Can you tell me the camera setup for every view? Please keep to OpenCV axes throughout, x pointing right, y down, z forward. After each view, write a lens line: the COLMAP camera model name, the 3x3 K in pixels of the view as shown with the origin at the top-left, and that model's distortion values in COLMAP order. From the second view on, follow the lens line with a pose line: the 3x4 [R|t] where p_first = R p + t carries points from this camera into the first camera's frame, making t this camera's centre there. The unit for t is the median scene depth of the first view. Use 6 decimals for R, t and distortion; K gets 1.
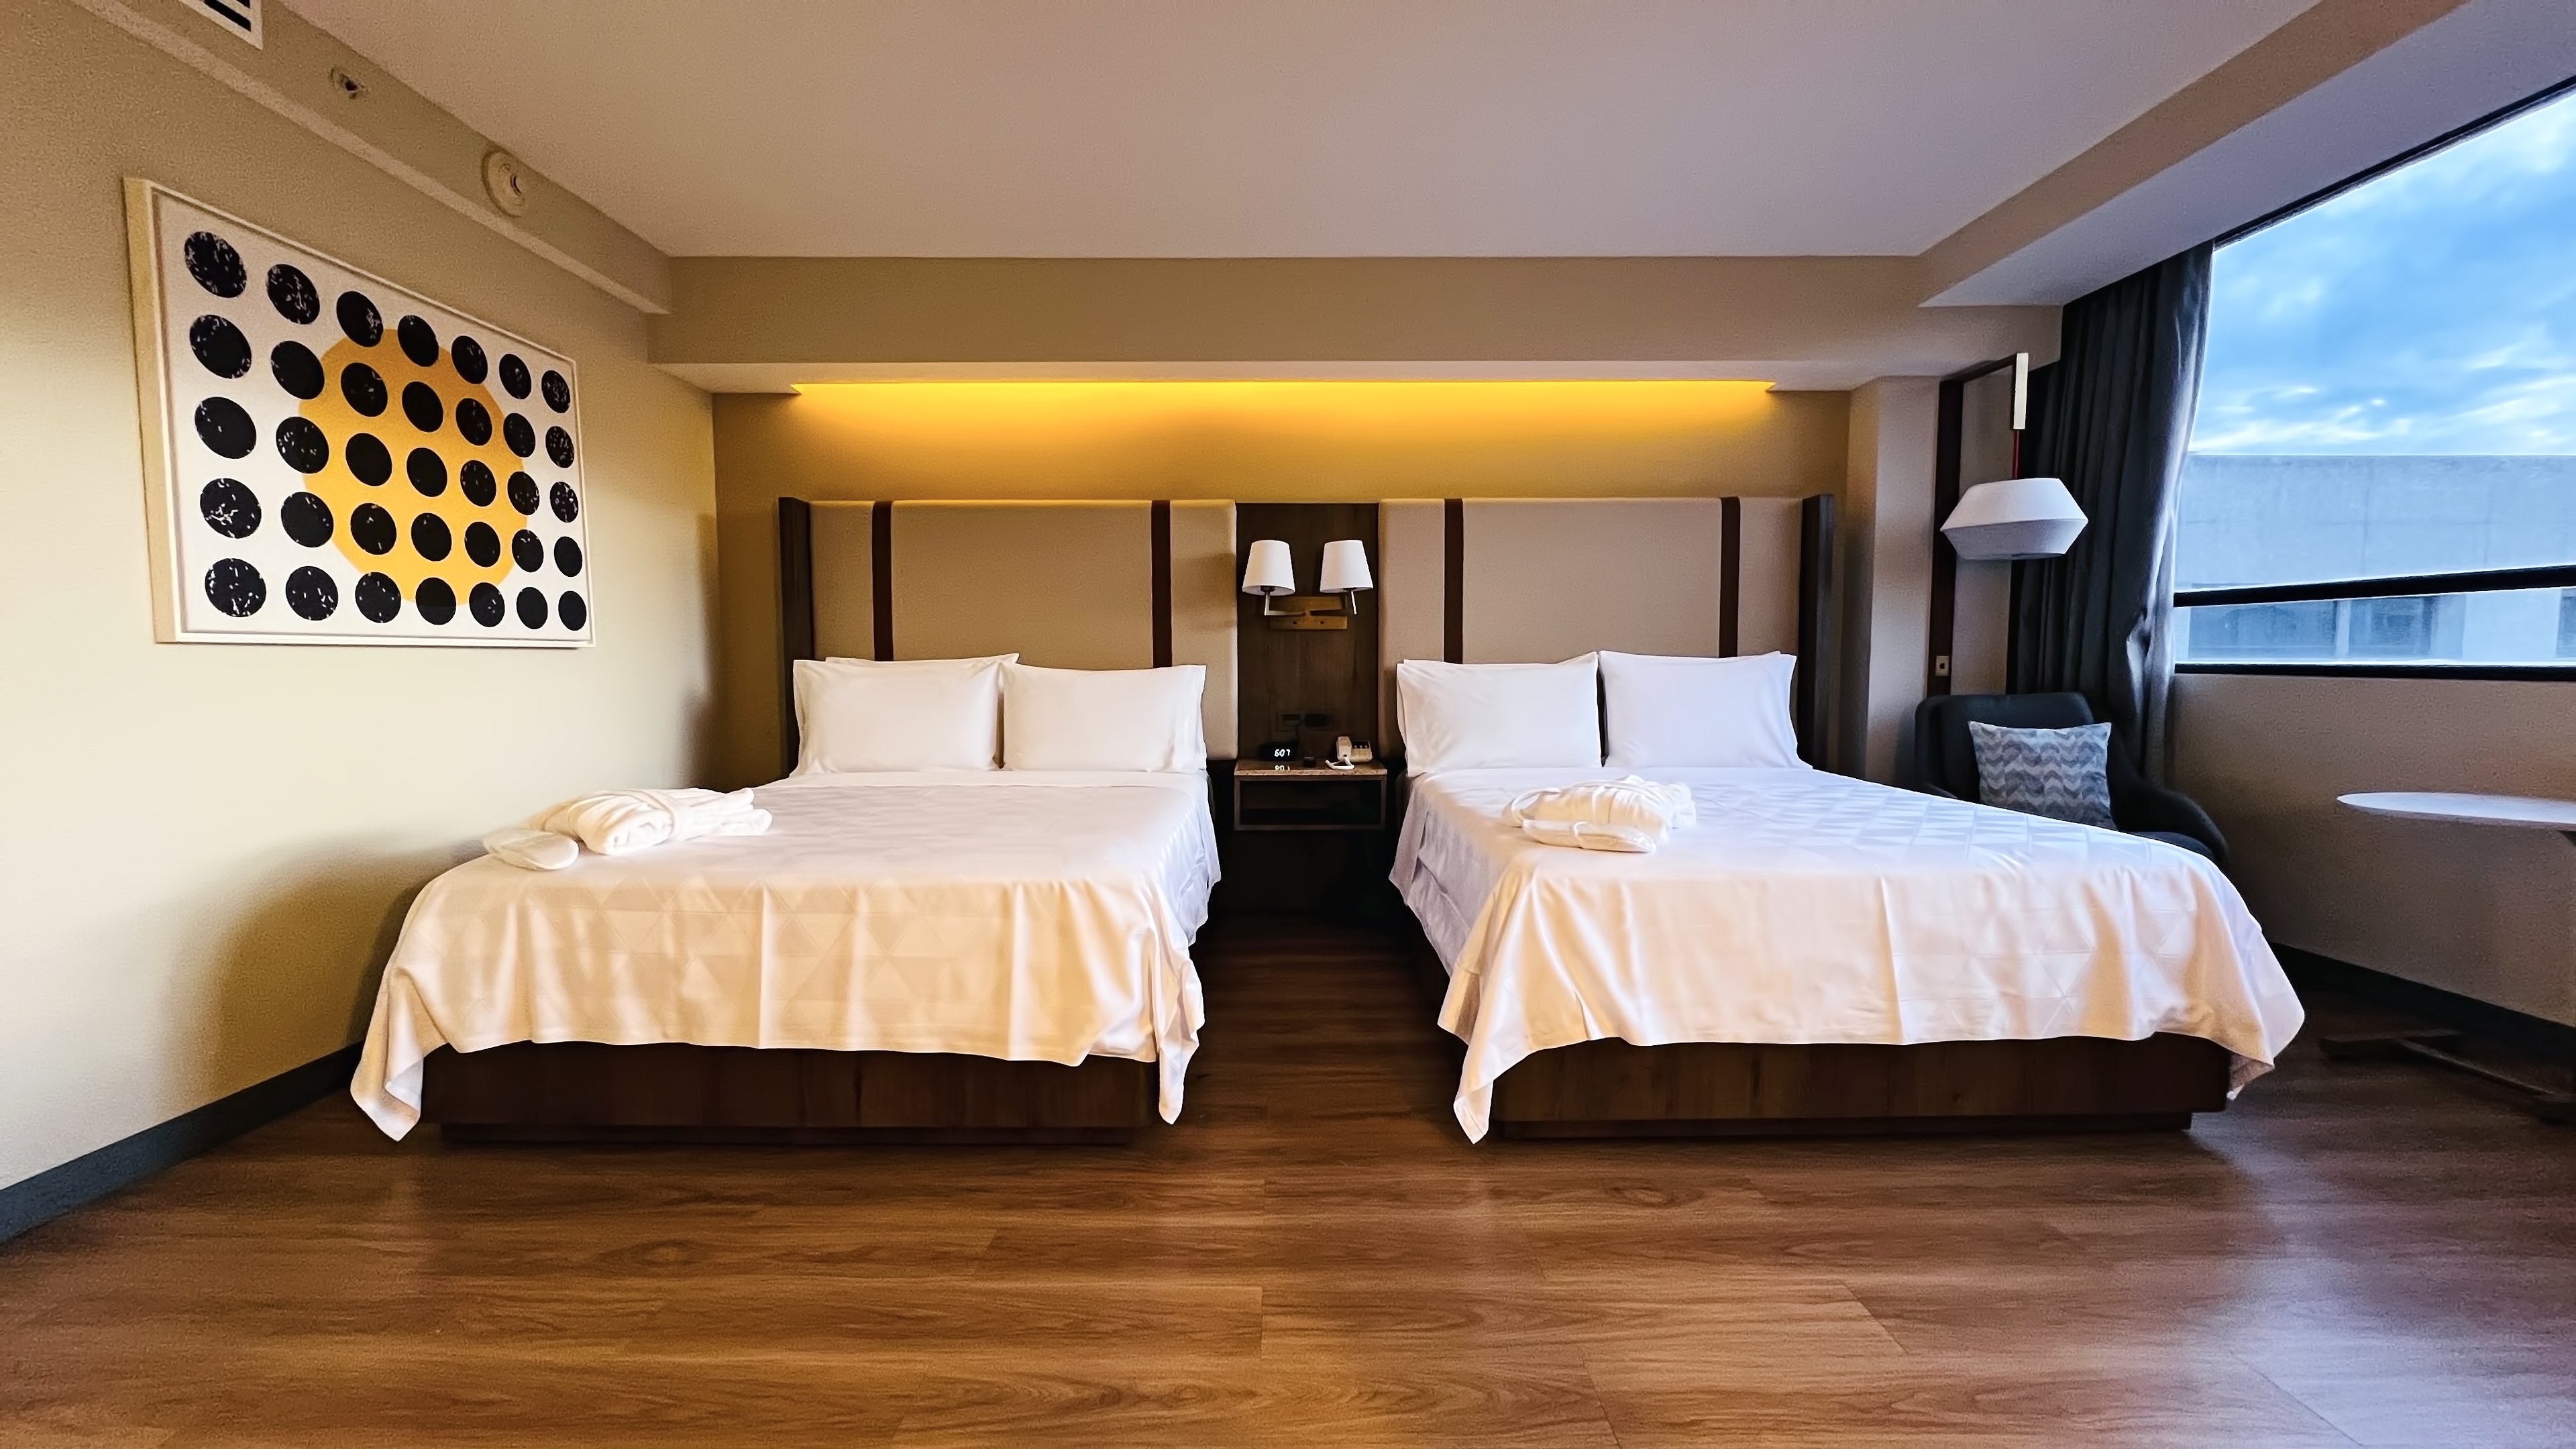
lens RADIAL K [[1028.0, 0, 1283.9], [0, 1028.0, 730.5], [0, 0, 1]] dist [-0.003763, 0.000711]
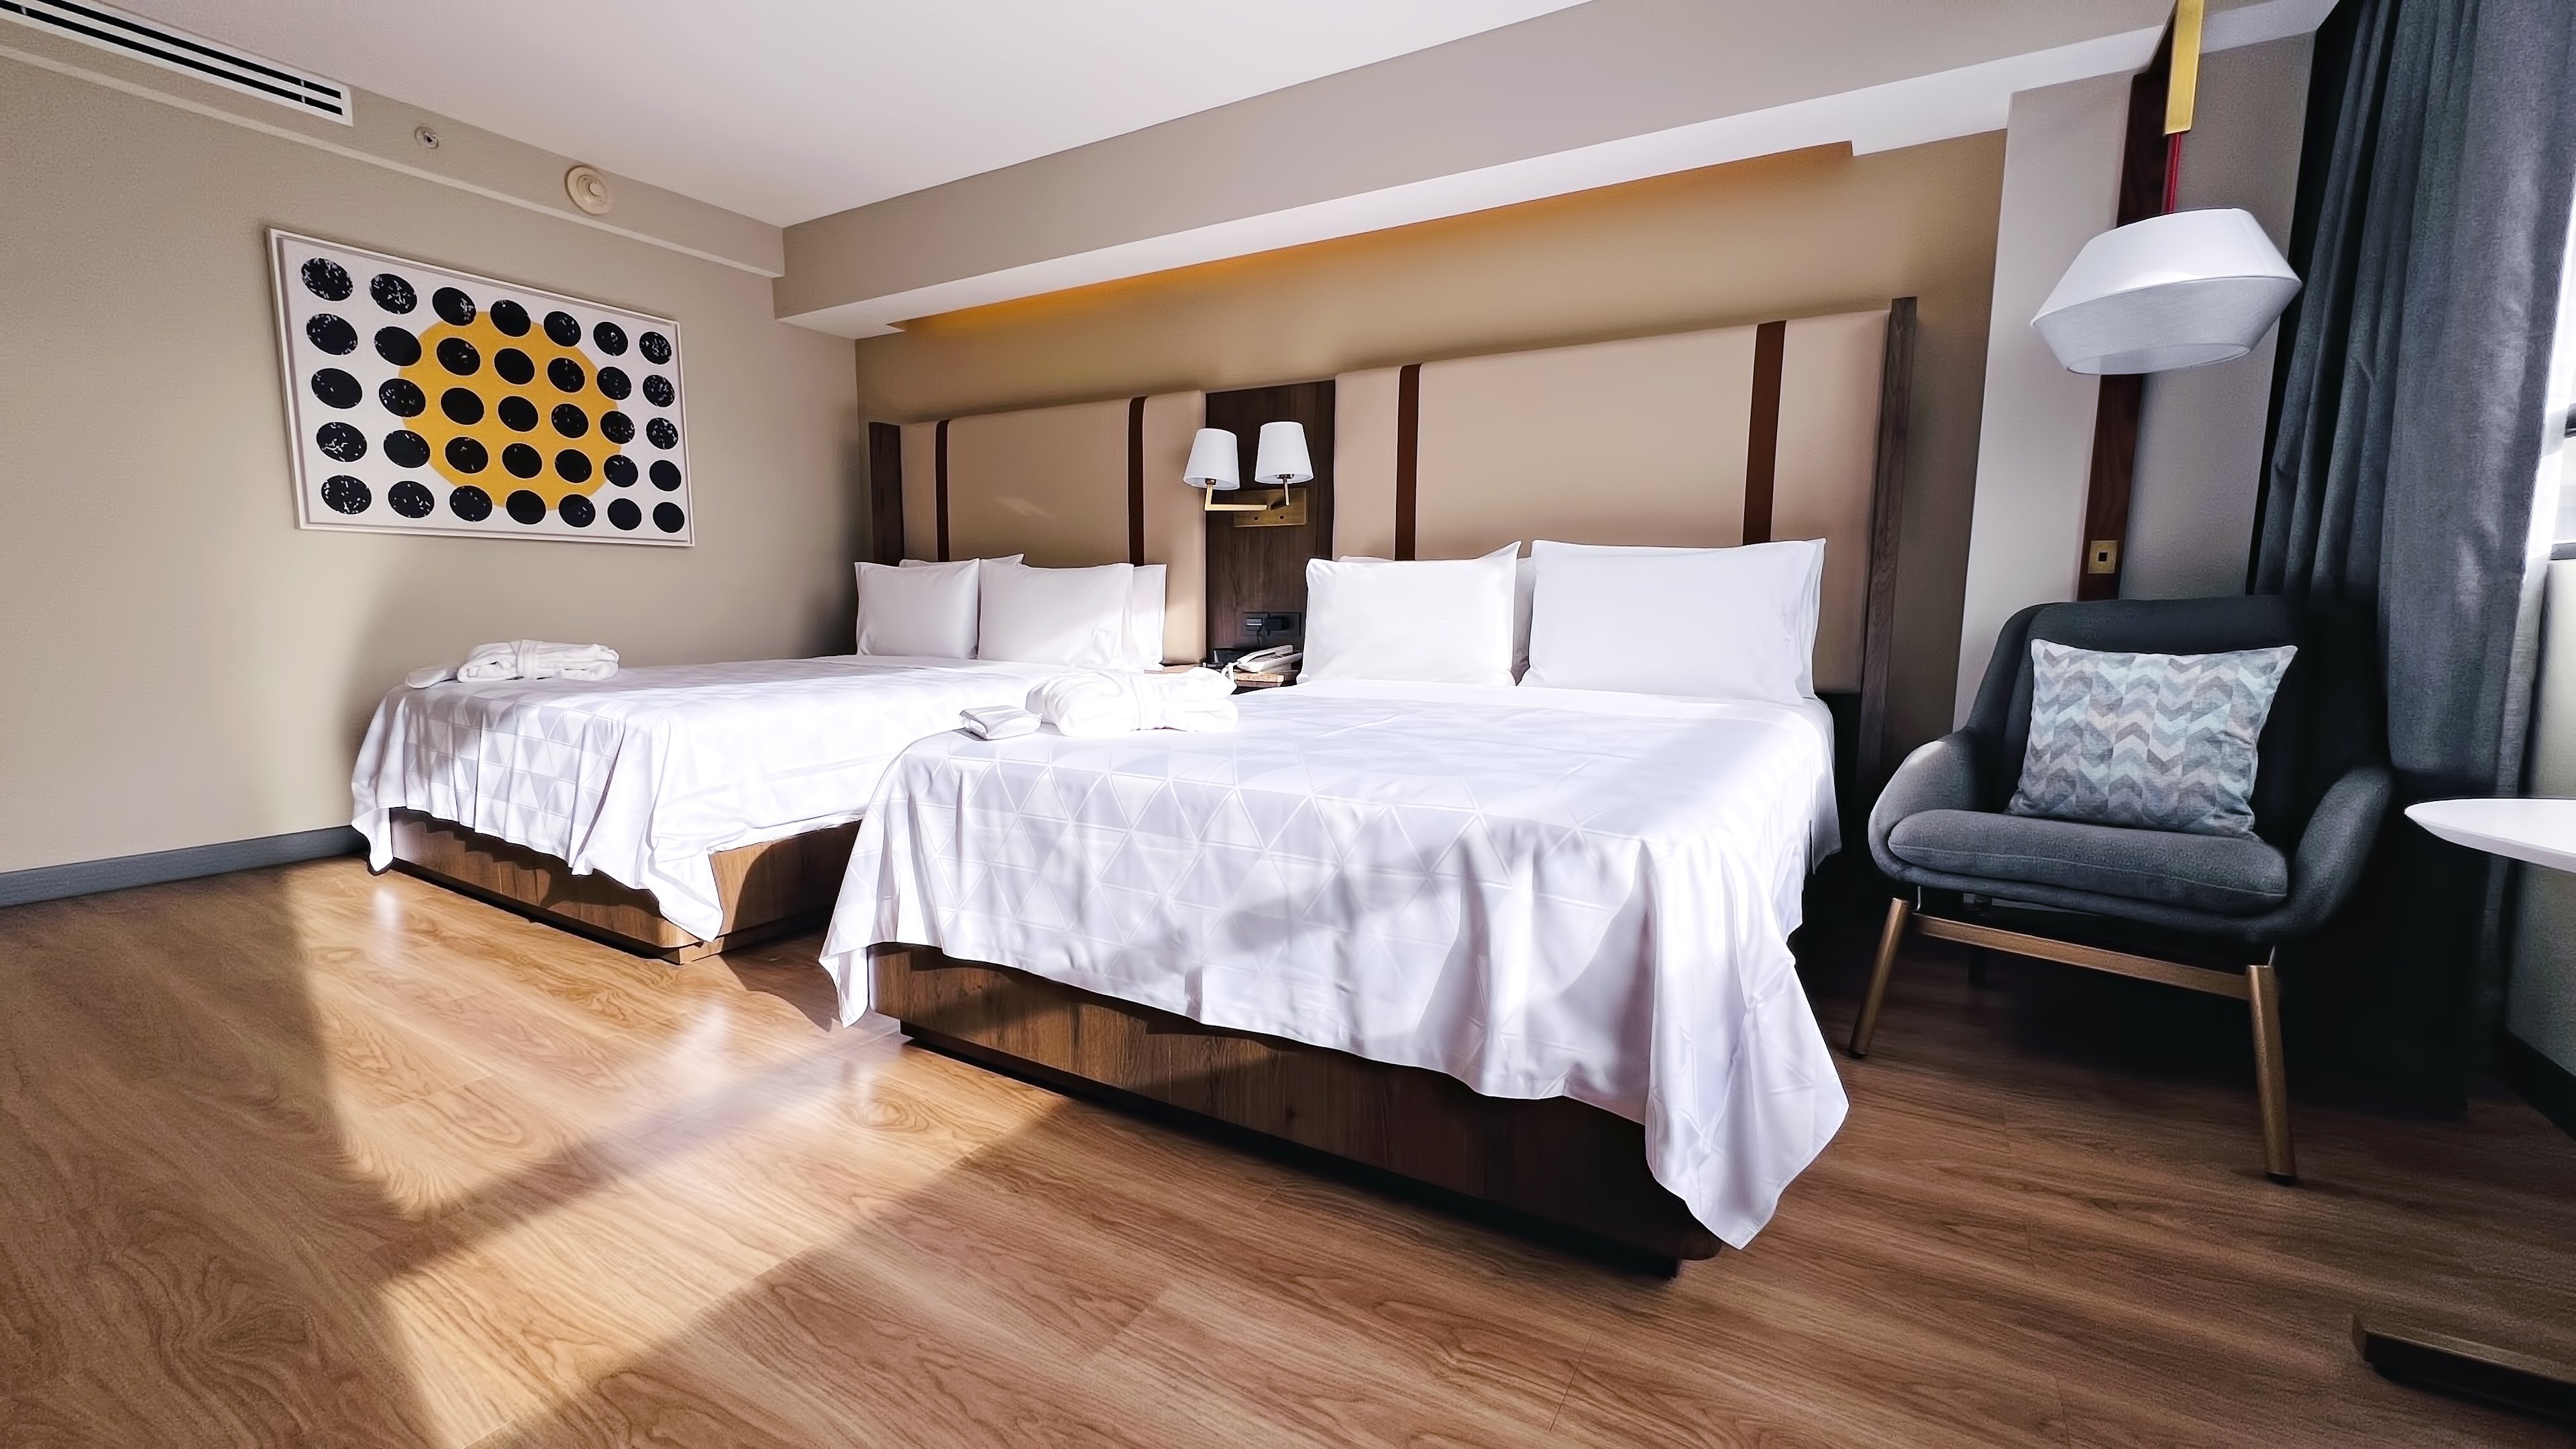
lens RADIAL K [[1028.0, 0, 1283.9], [0, 1028.0, 730.5], [0, 0, 1]] dist [-0.003763, 0.000711]
pose [[0.858947, 0.075989, -0.506396, 0.783067], [-0.047034, 0.996455, 0.069749, 0.031082], [0.509901, -0.036093, 0.859476, 0.307302]]
